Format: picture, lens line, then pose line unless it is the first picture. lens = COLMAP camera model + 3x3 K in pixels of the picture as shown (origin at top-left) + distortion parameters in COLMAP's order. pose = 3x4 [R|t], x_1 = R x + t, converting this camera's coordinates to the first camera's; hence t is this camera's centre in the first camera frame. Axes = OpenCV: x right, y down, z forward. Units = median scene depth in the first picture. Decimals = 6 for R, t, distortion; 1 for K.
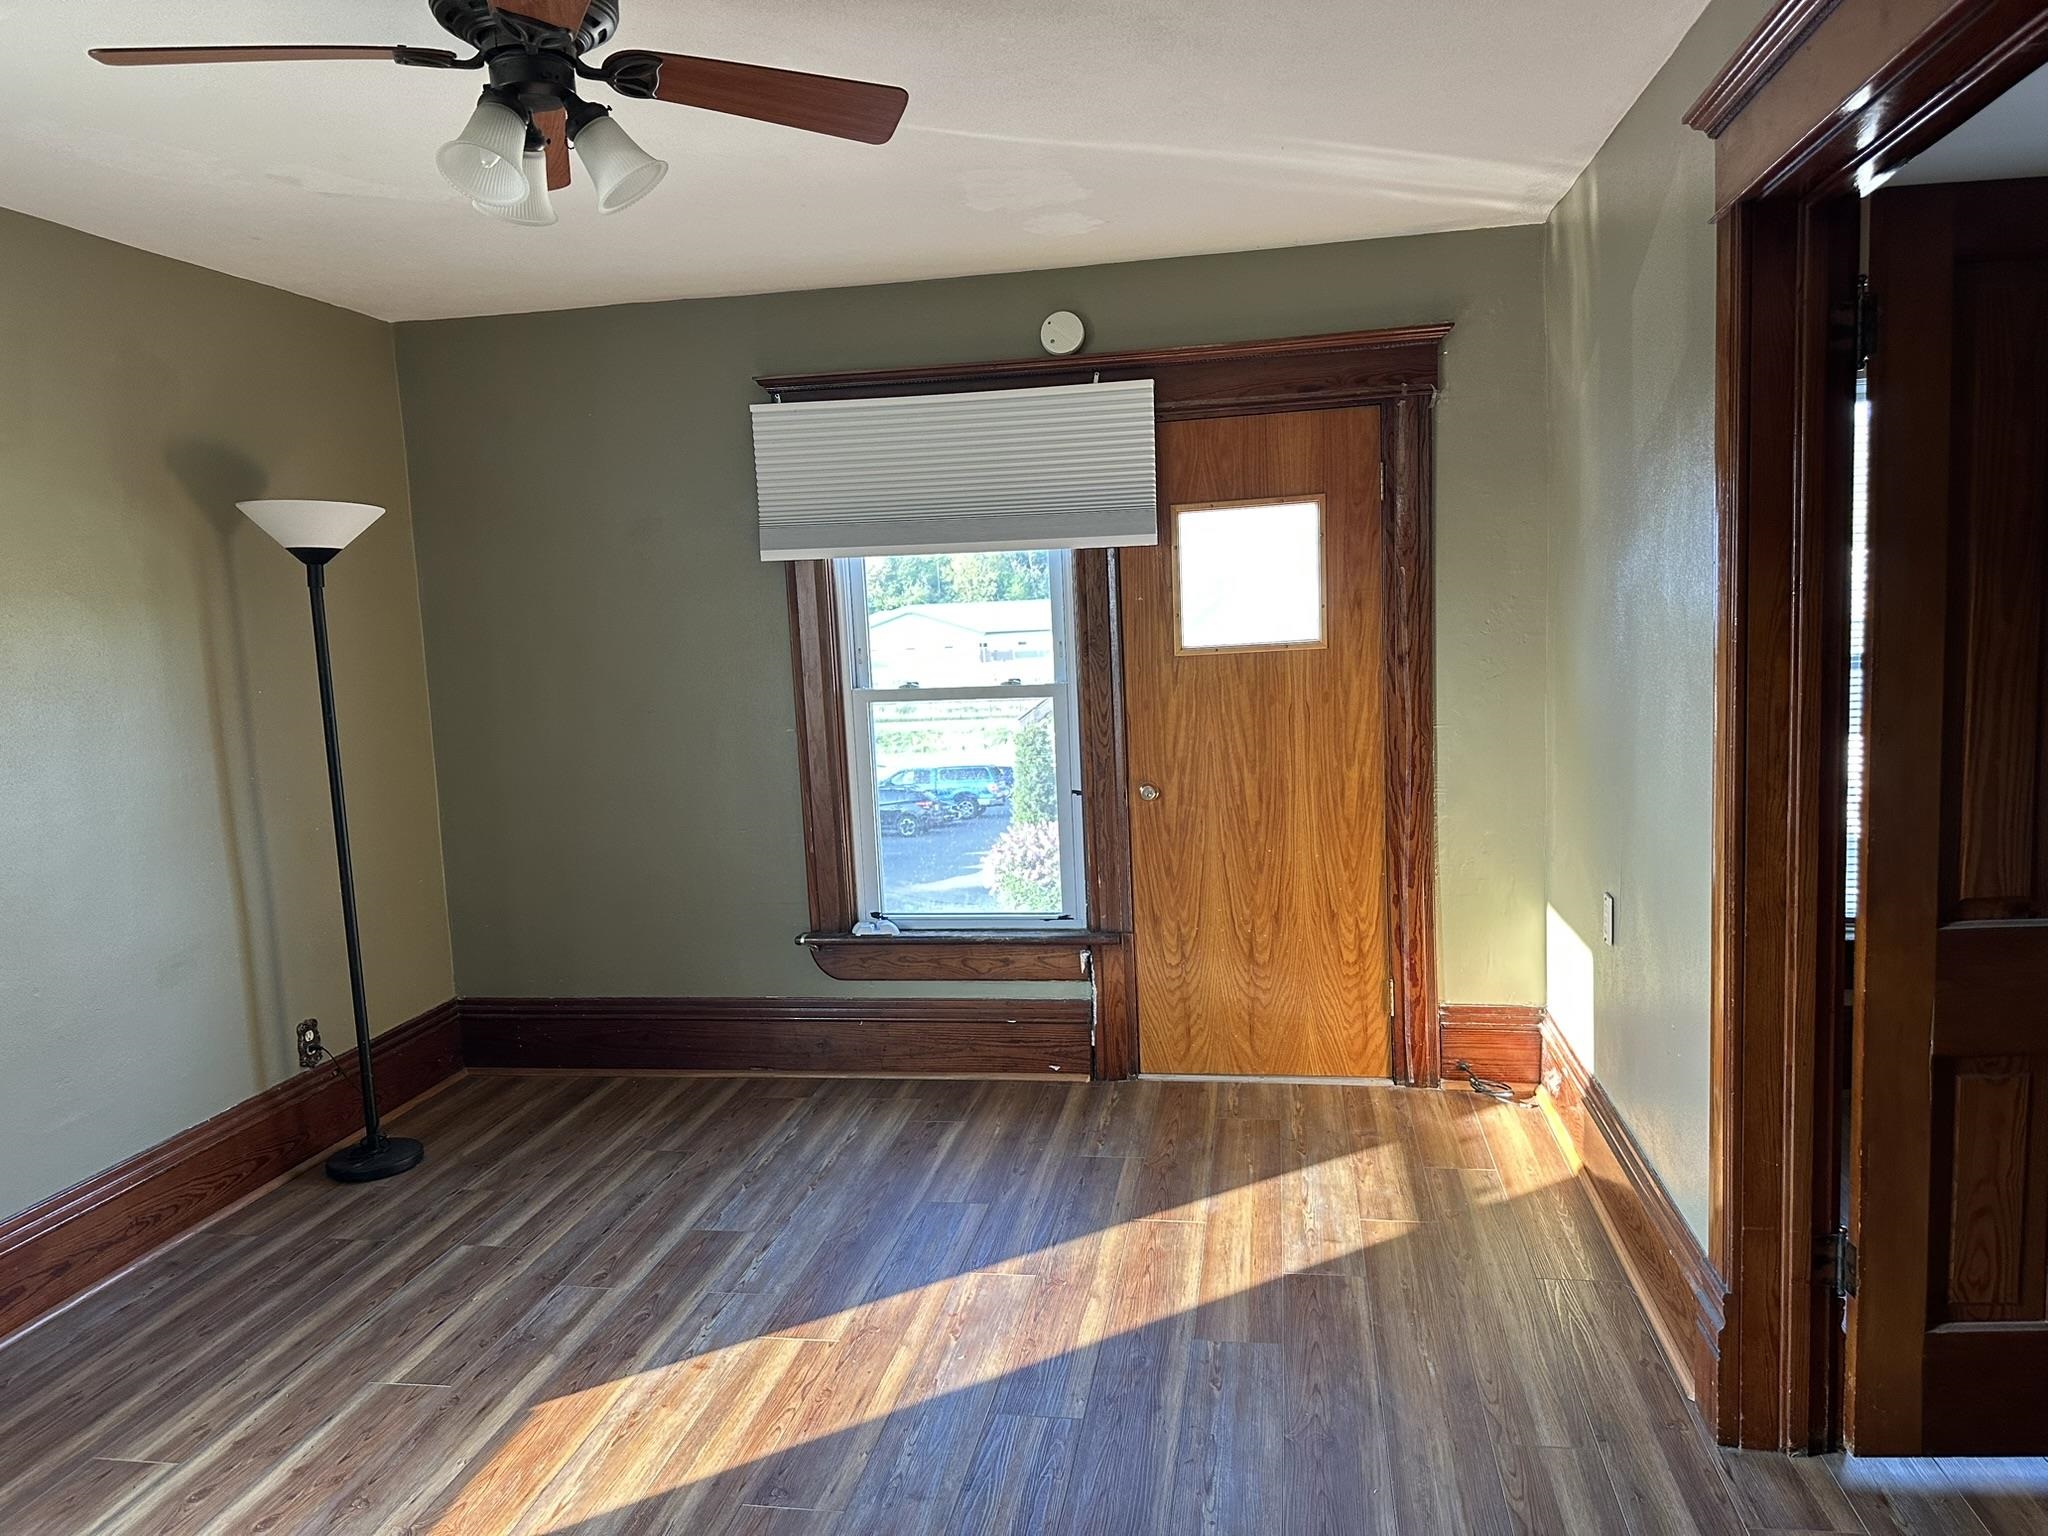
lens RADIAL K [[1445.0, 0, 1027.0], [0, 1445.0, 767.0], [0, 0, 1]] dist [-0.011880, -0.007132]
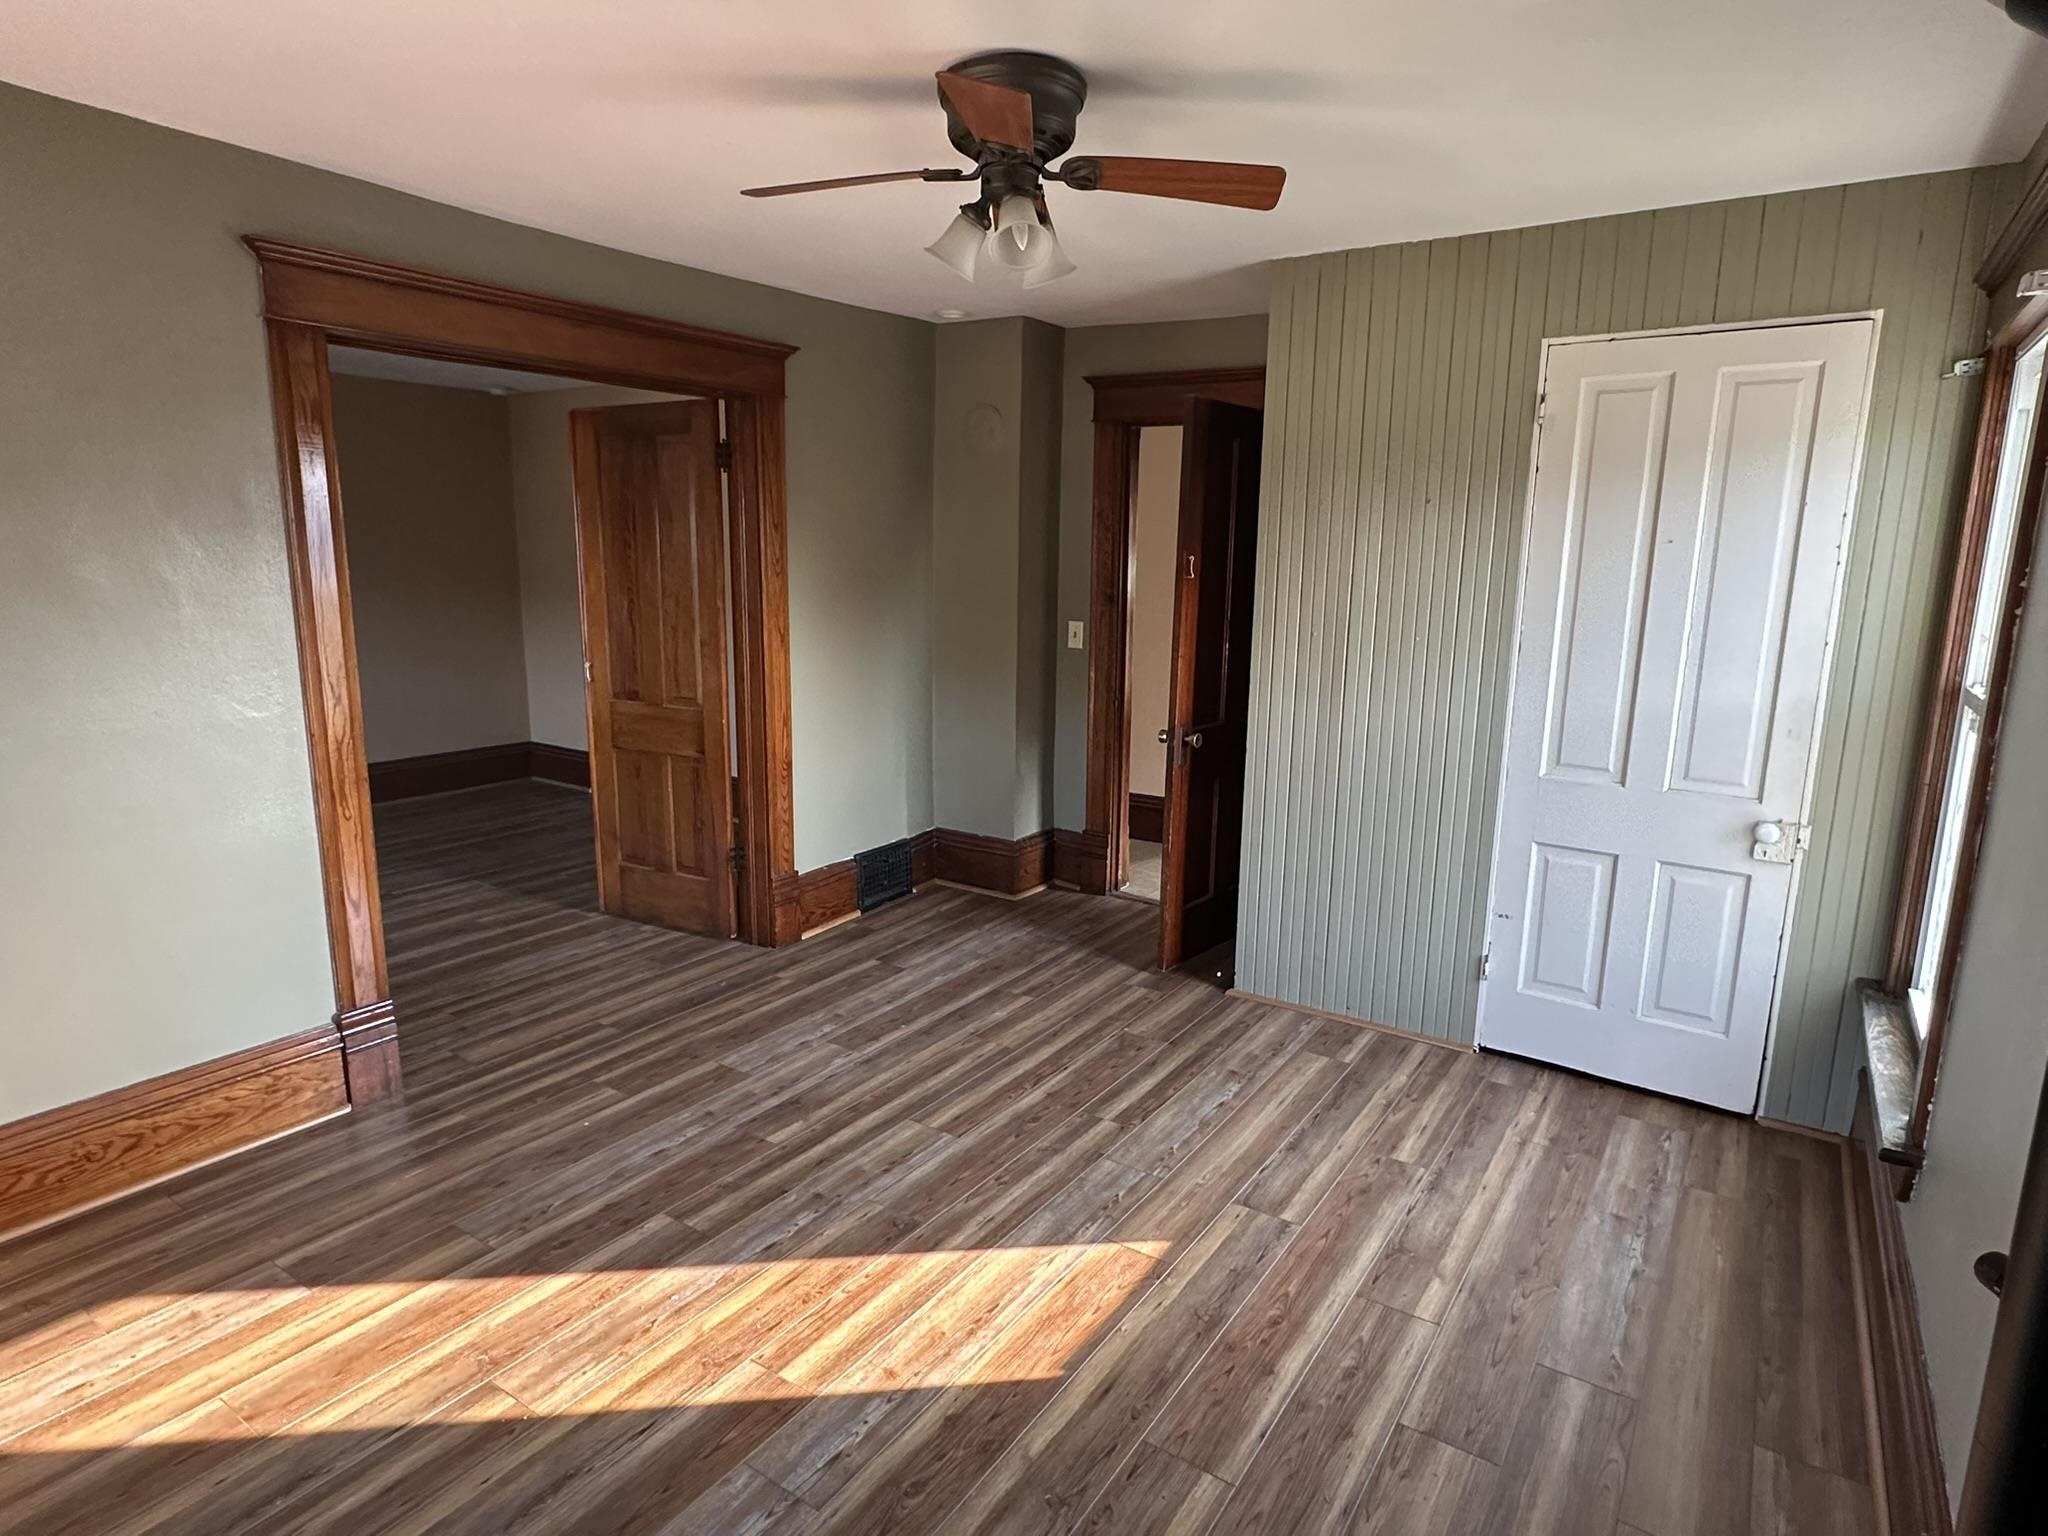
lens RADIAL K [[1134.3, 0, 1024.6], [0, 1134.3, 764.8], [0, 0, 1]] dist [0.005696, 0.001385]
pose [[-0.913185, -0.051203, 0.404317, -0.593512], [0.070046, 0.957594, 0.279476, -0.174359], [-0.401482, 0.283534, -0.870874, 1.512504]]
